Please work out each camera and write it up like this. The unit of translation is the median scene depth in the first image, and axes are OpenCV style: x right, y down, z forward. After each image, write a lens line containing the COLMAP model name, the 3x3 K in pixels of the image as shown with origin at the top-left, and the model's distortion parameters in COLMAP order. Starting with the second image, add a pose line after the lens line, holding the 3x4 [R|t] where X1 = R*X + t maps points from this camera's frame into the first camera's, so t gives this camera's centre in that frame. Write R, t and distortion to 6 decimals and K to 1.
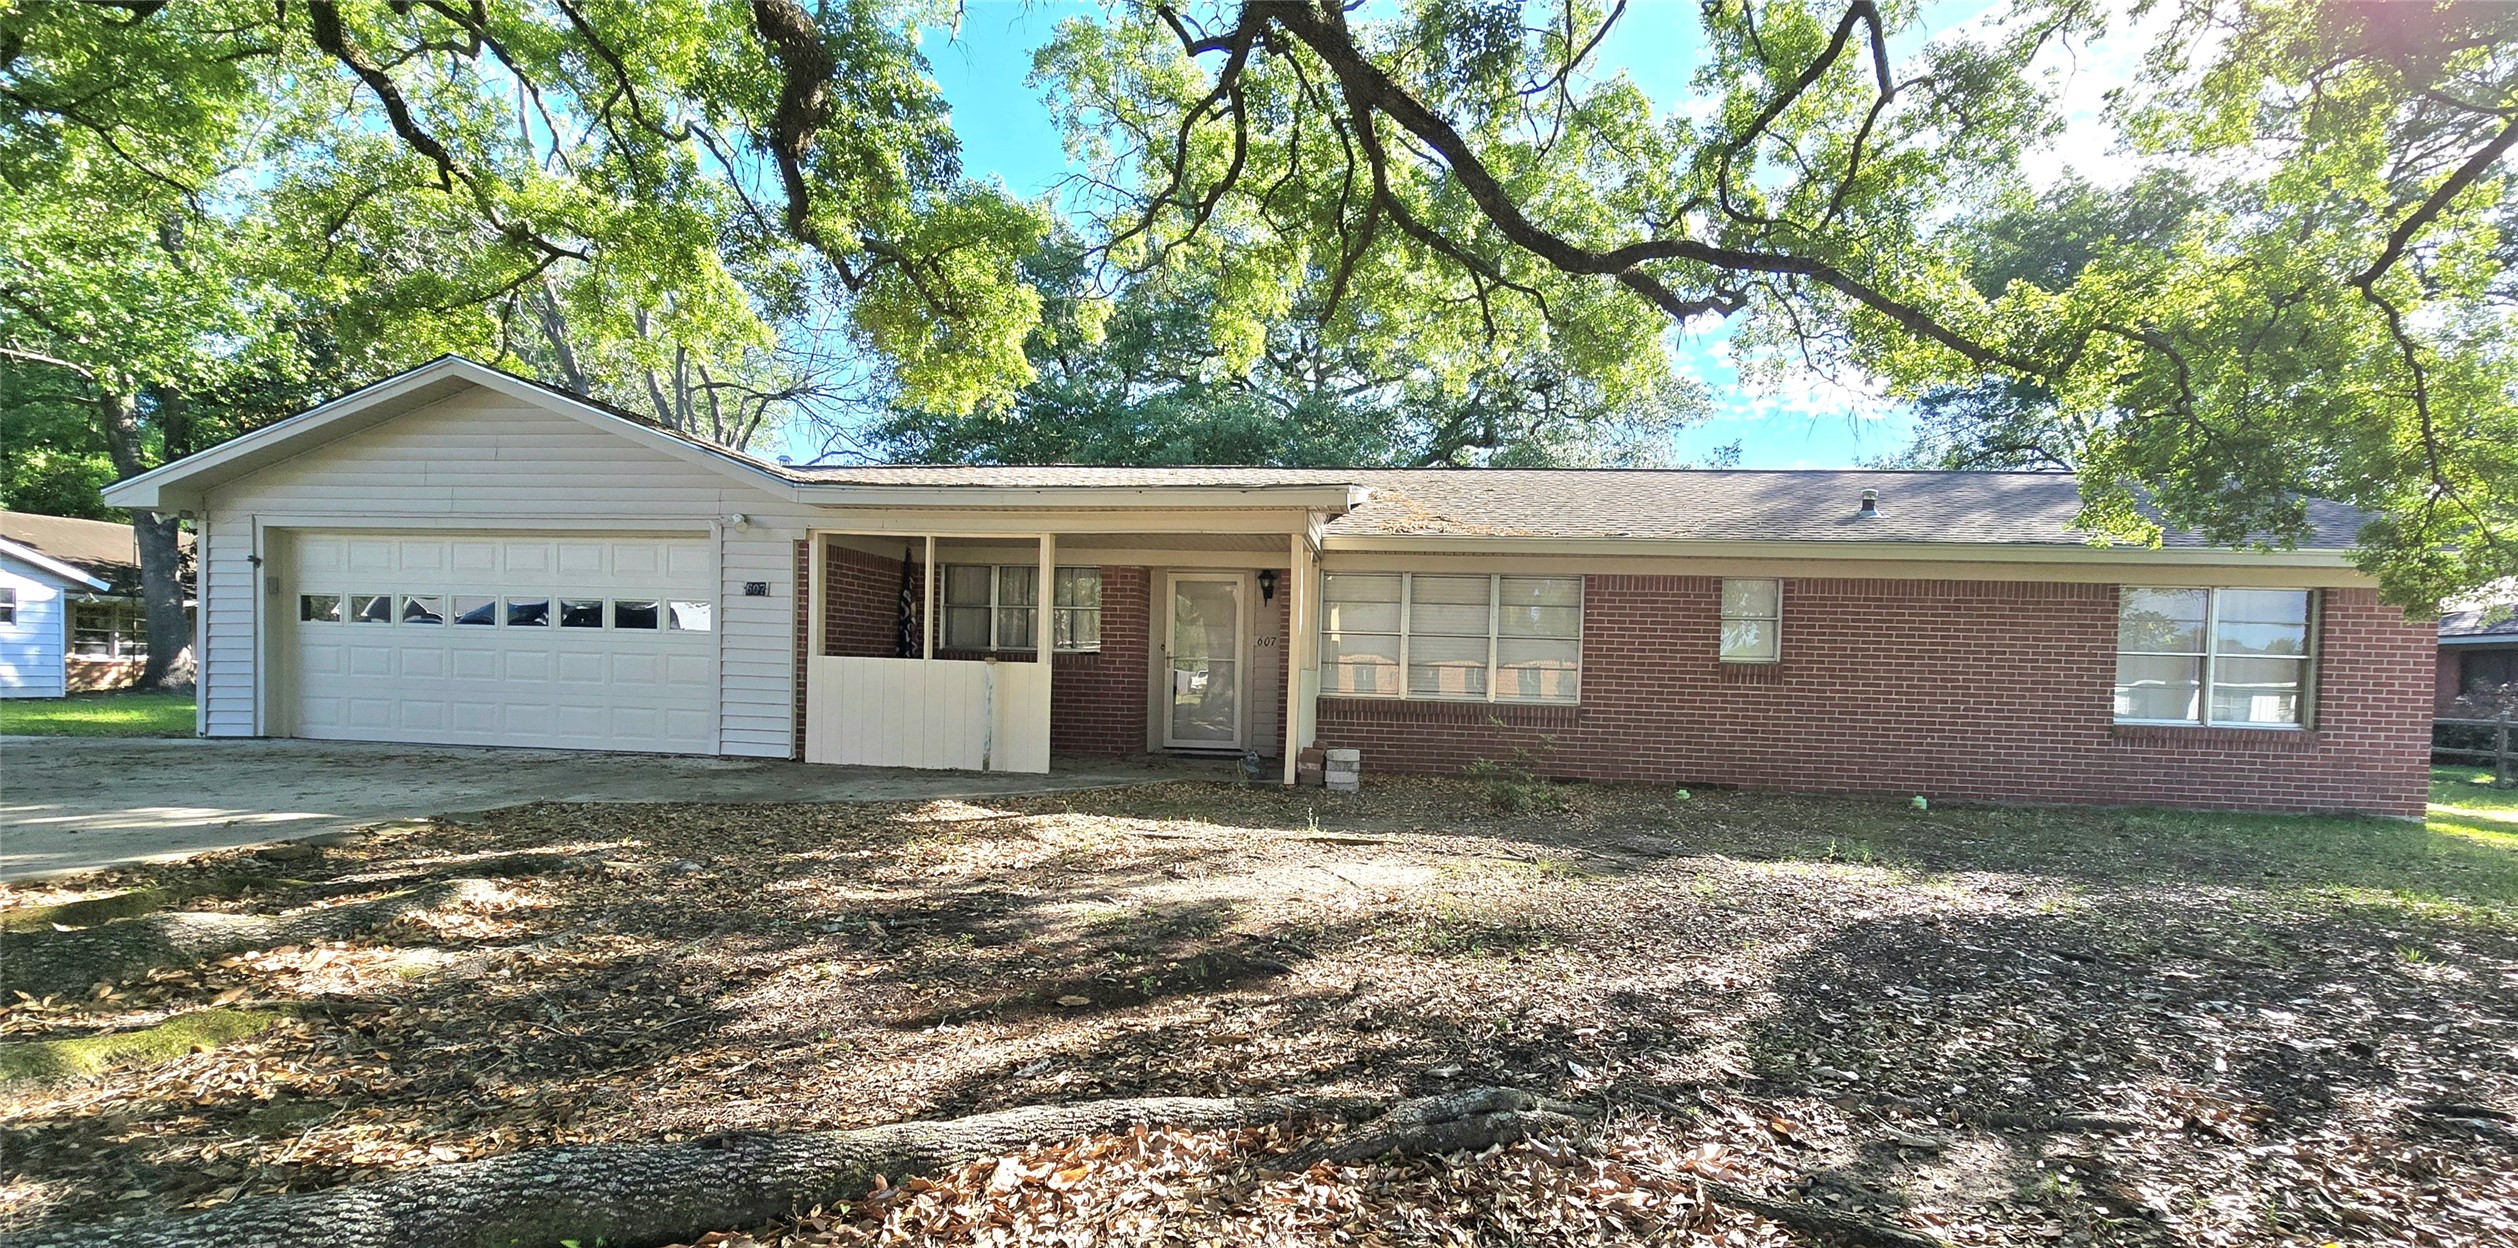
lens RADIAL K [[1028.6, 0, 1339.8], [0, 1028.6, 708.4], [0, 0, 1]] dist [0.000831, -0.000055]
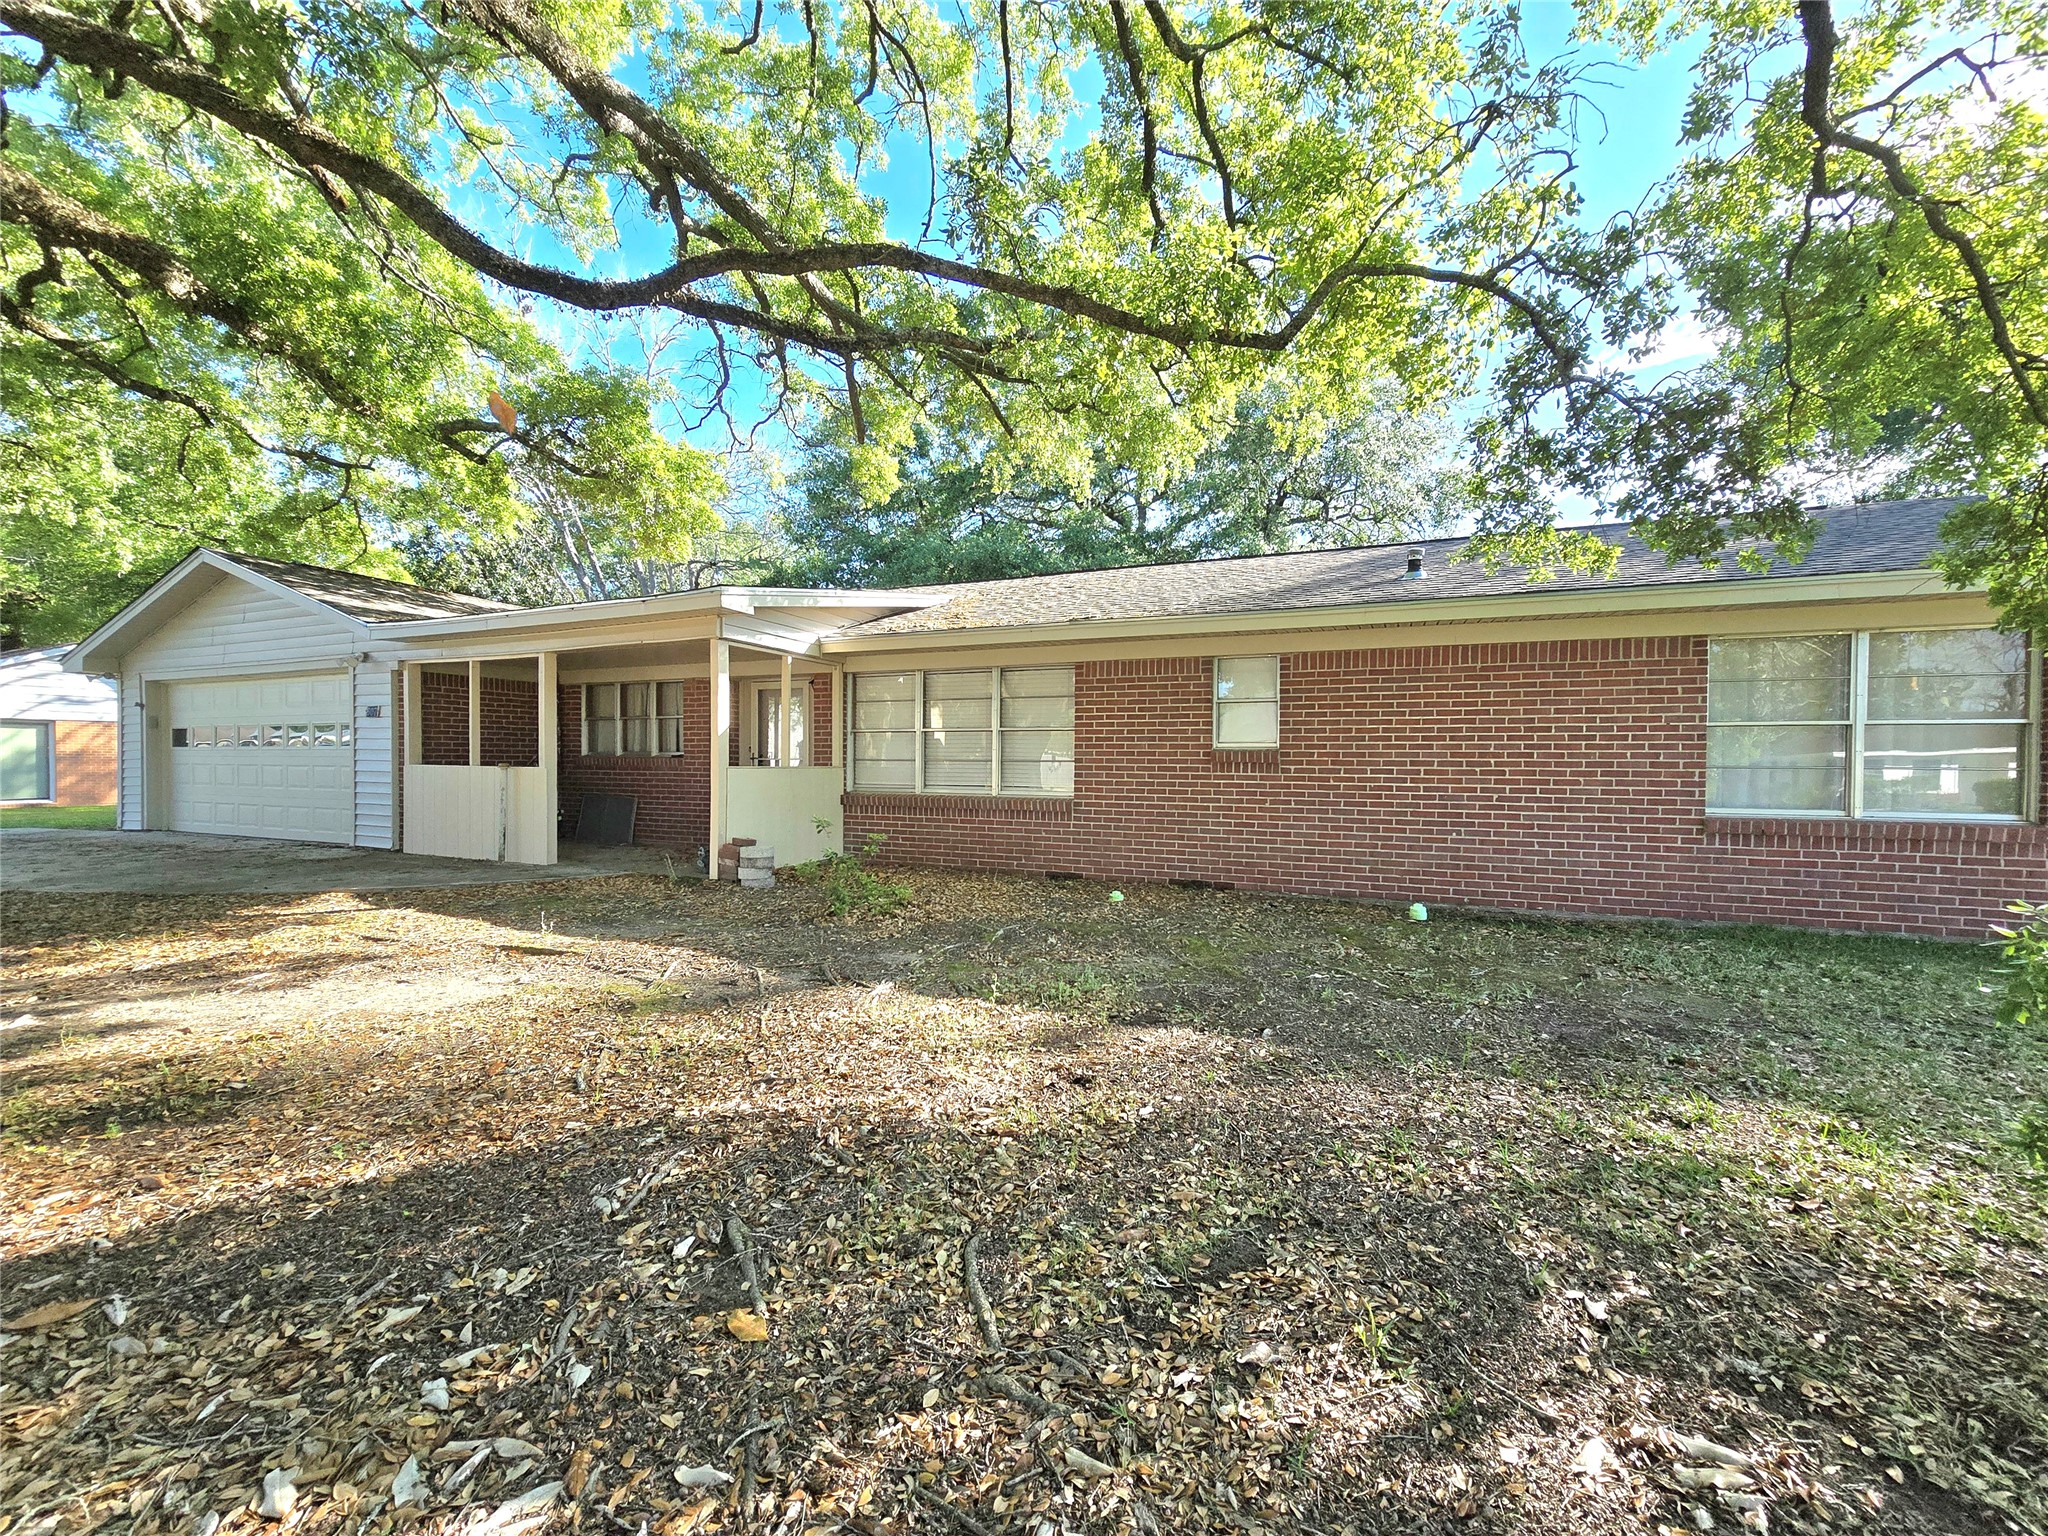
lens RADIAL K [[839.4, 0, 1027.6], [0, 839.4, 774.7], [0, 0, 1]] dist [0.000109, -0.000749]
pose [[0.958488, -0.018038, -0.284562, 0.446001], [0.011668, 0.999642, -0.024066, -0.006771], [0.284894, 0.019747, 0.958356, 0.252248]]
